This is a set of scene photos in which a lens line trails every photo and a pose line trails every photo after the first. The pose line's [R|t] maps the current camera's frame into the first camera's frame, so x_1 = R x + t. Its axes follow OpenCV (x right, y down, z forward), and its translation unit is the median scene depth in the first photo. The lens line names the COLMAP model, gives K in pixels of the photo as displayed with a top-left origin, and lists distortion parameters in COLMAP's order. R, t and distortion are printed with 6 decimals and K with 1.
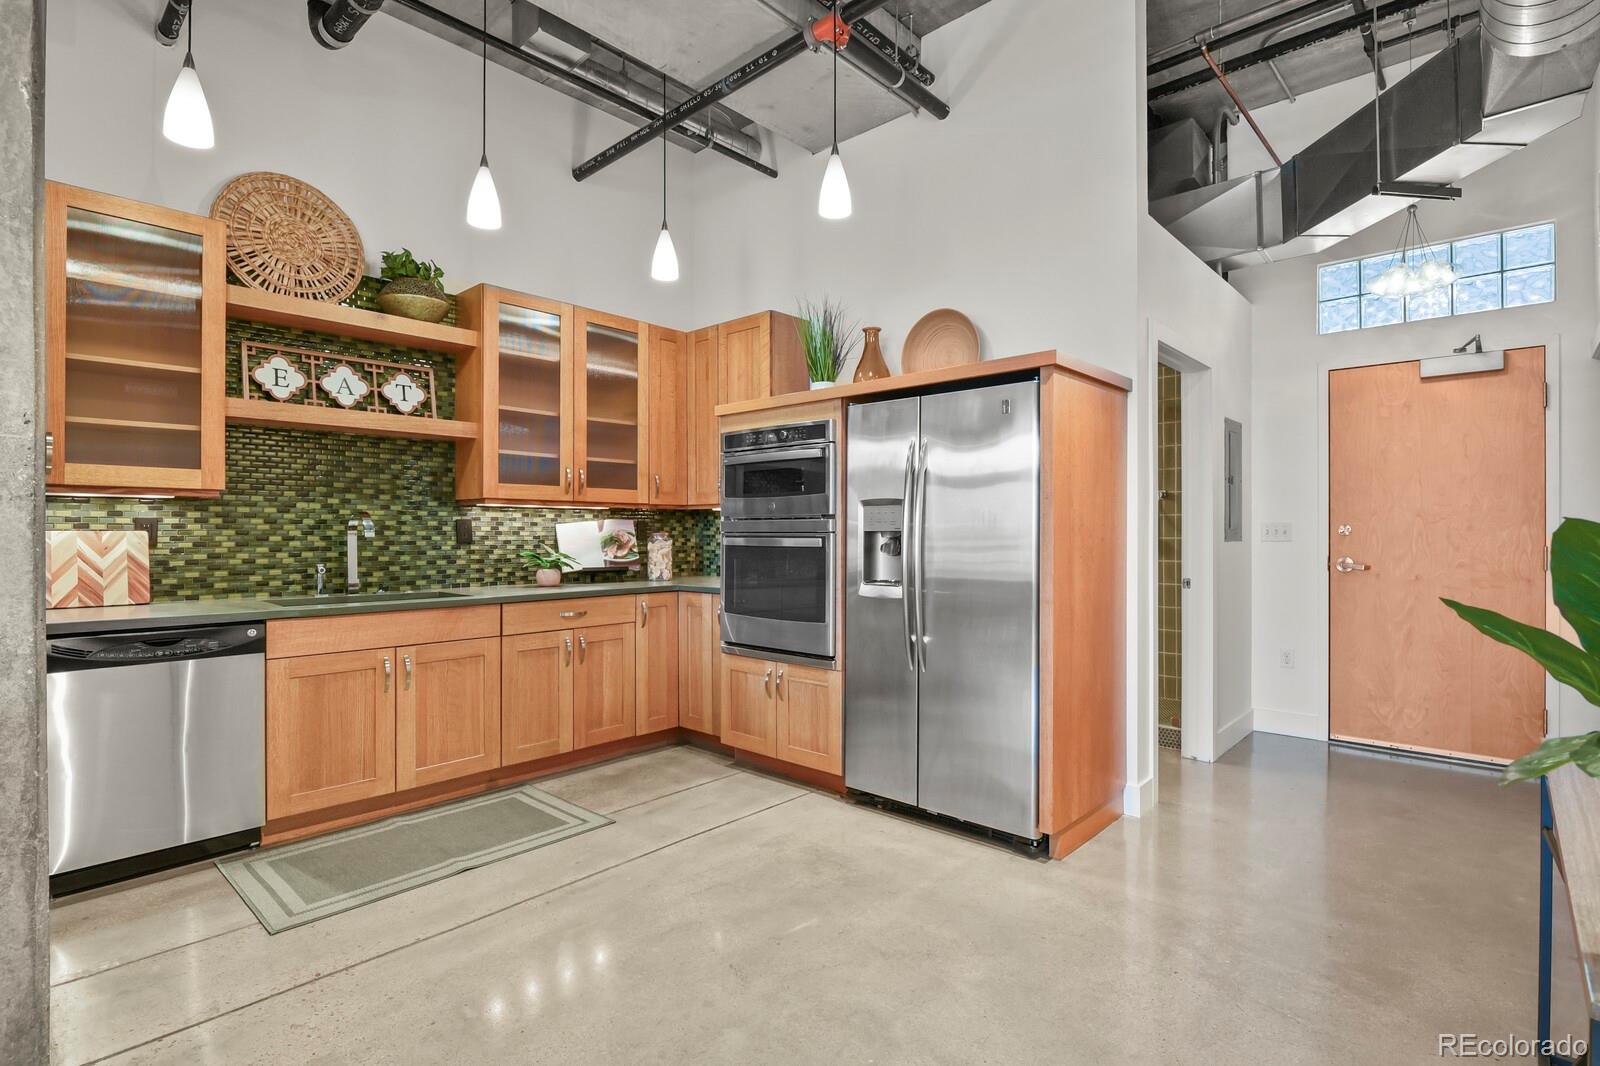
lens RADIAL K [[773.8, 0, 813.0], [0, 773.8, 532.0], [0, 0, 1]] dist [-0.005491, -0.005445]
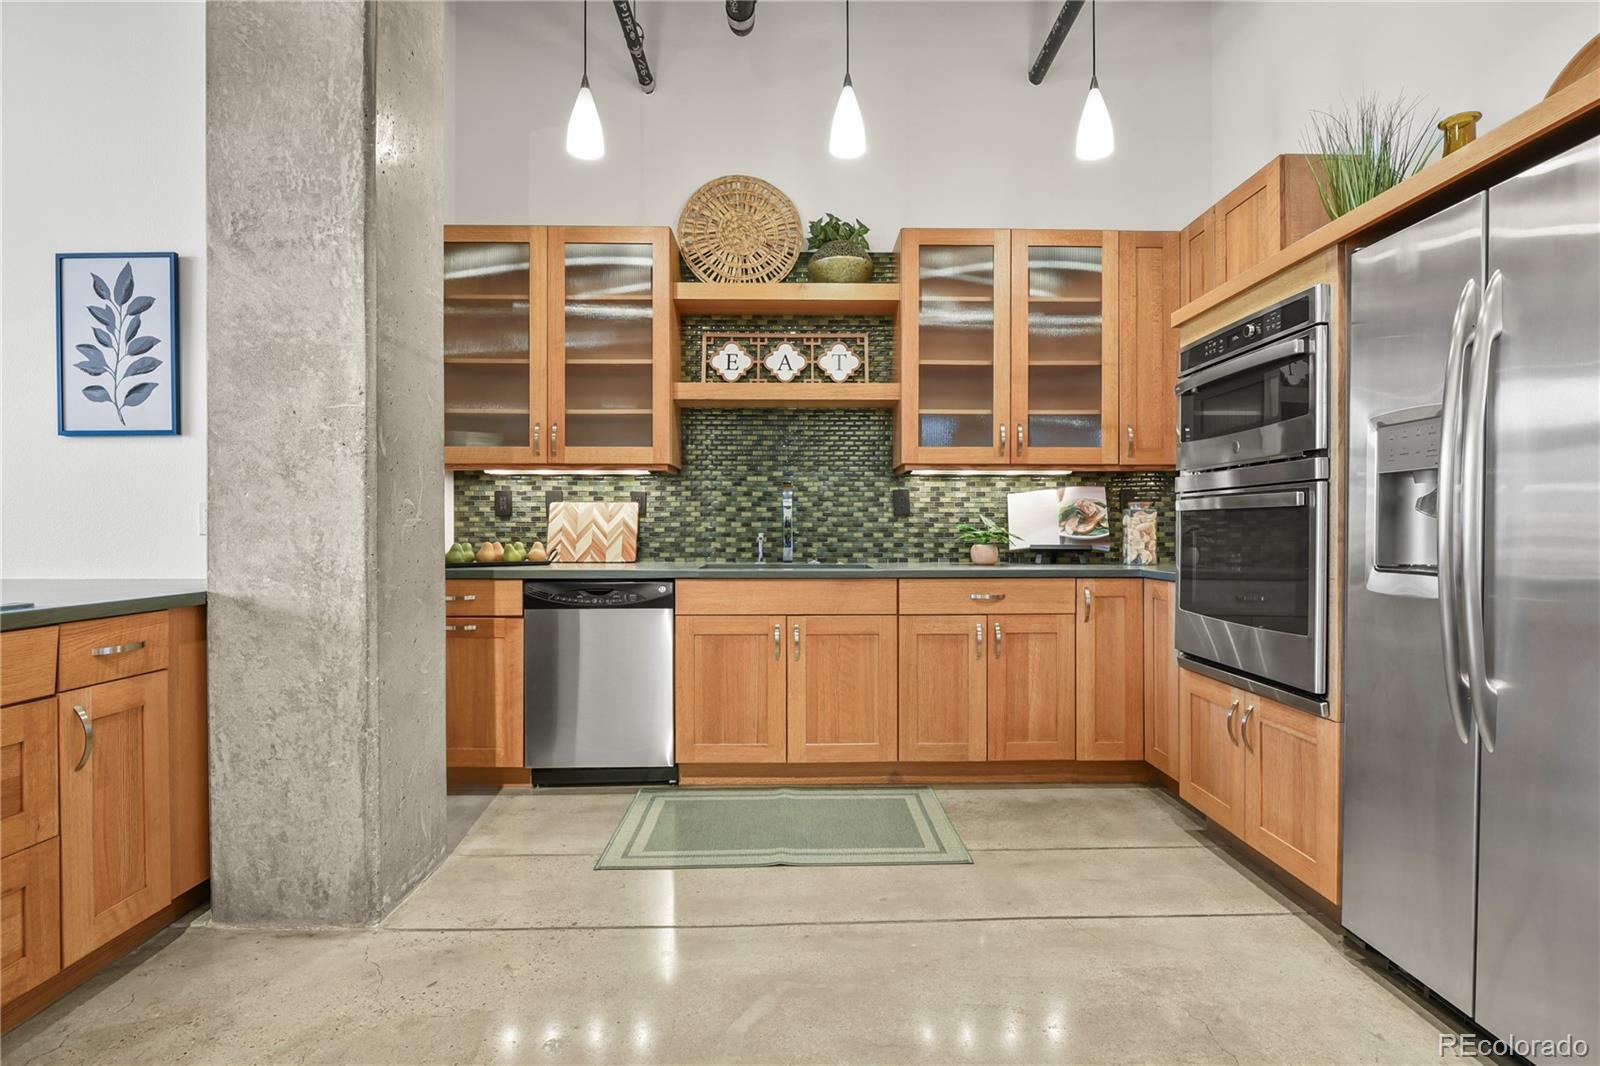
lens RADIAL K [[773.8, 0, 811.5], [0, 773.8, 532.7], [0, 0, 1]] dist [-0.005491, -0.005445]
pose [[0.685661, 0.002737, -0.727916, 0.168219], [0.000682, 0.999990, 0.004403, 0.033938], [0.727921, -0.003515, 0.685652, 0.298779]]
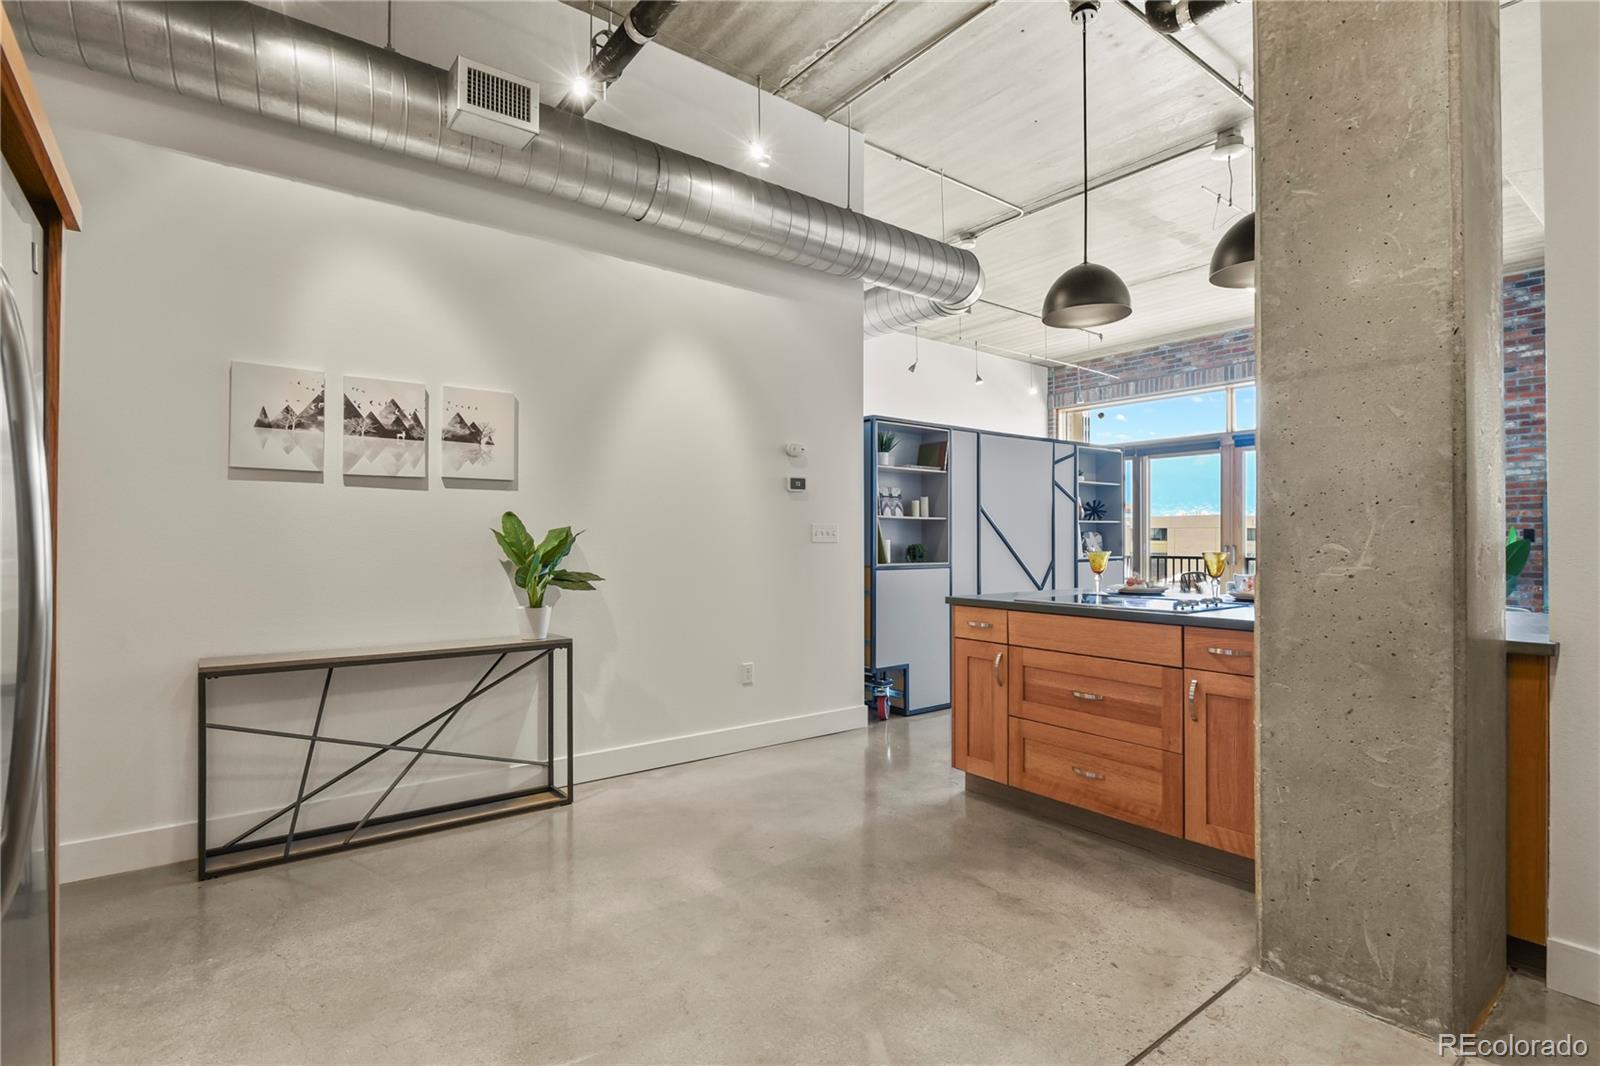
lens RADIAL K [[773.8, 0, 809.2], [0, 773.8, 533.4], [0, 0, 1]] dist [-0.005491, -0.005445]
pose [[-0.984793, 0.001191, 0.173726, -0.229517], [-0.000190, 0.999969, -0.007929, 0.007299], [-0.173730, -0.007842, -0.984762, 1.062921]]
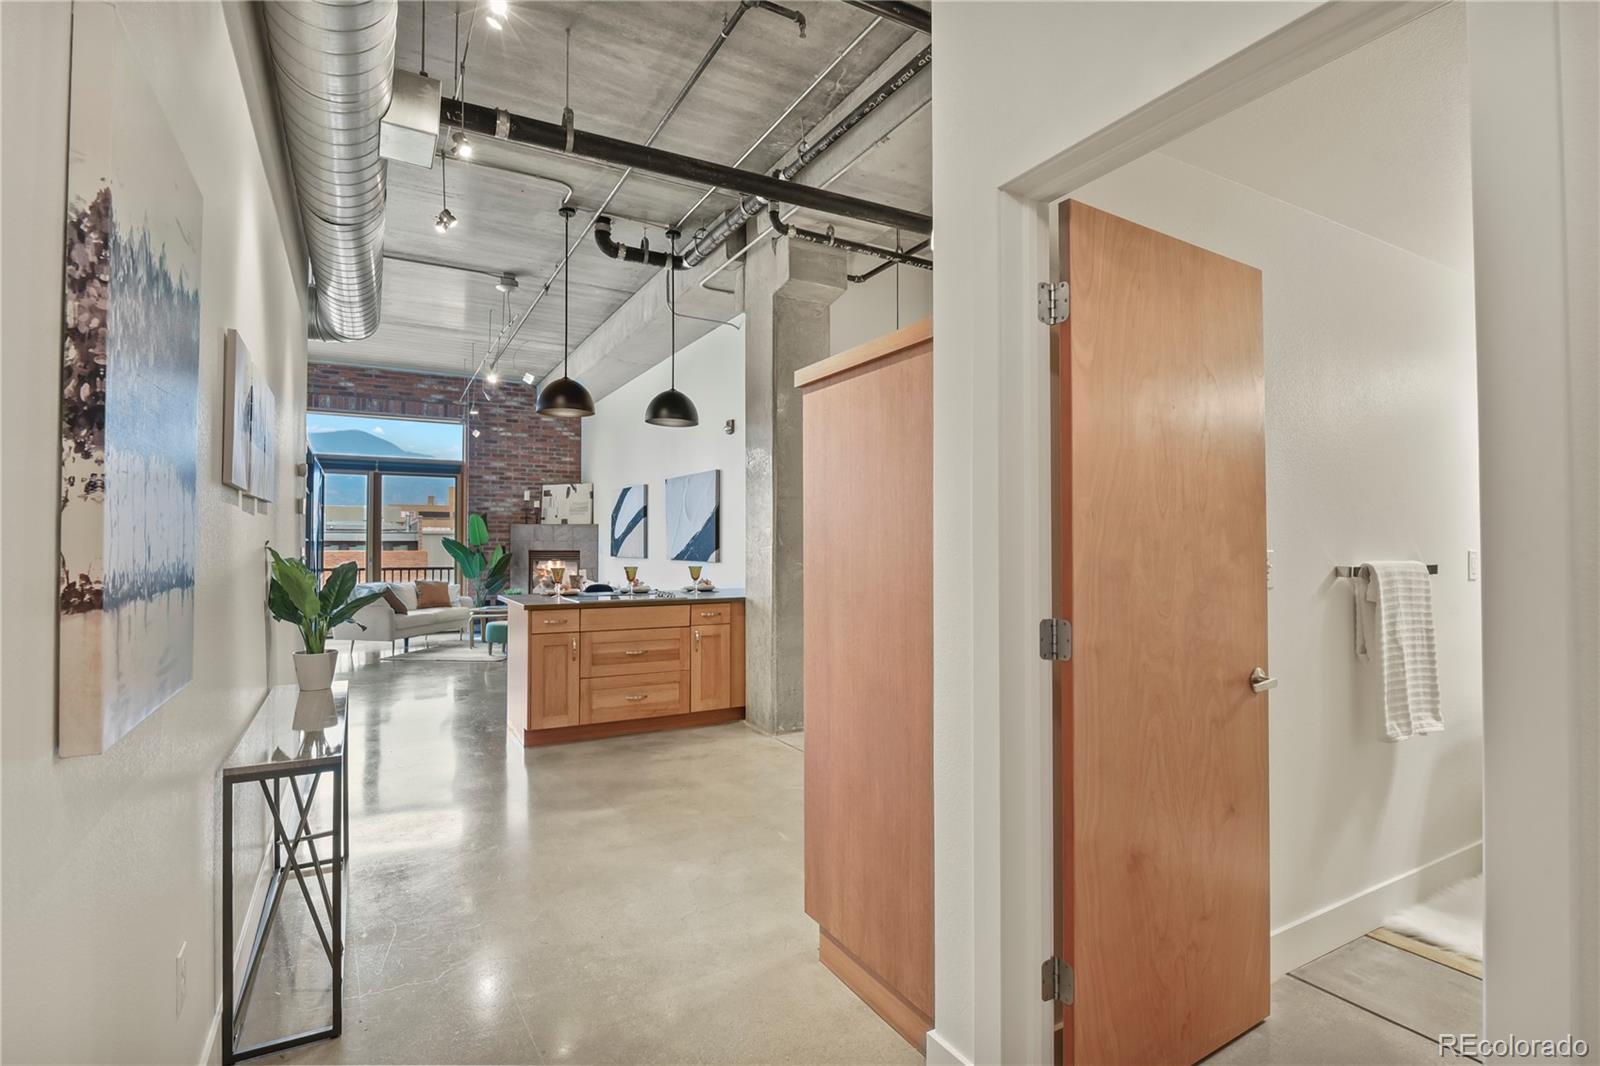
lens RADIAL K [[773.8, 0, 813.3], [0, 773.8, 534.2], [0, 0, 1]] dist [-0.005491, -0.005445]
pose [[-0.306726, -0.013833, -0.951697, 0.851164], [-0.000137, 0.999895, -0.014490, -0.021392], [0.951798, -0.004314, -0.306696, 0.943470]]
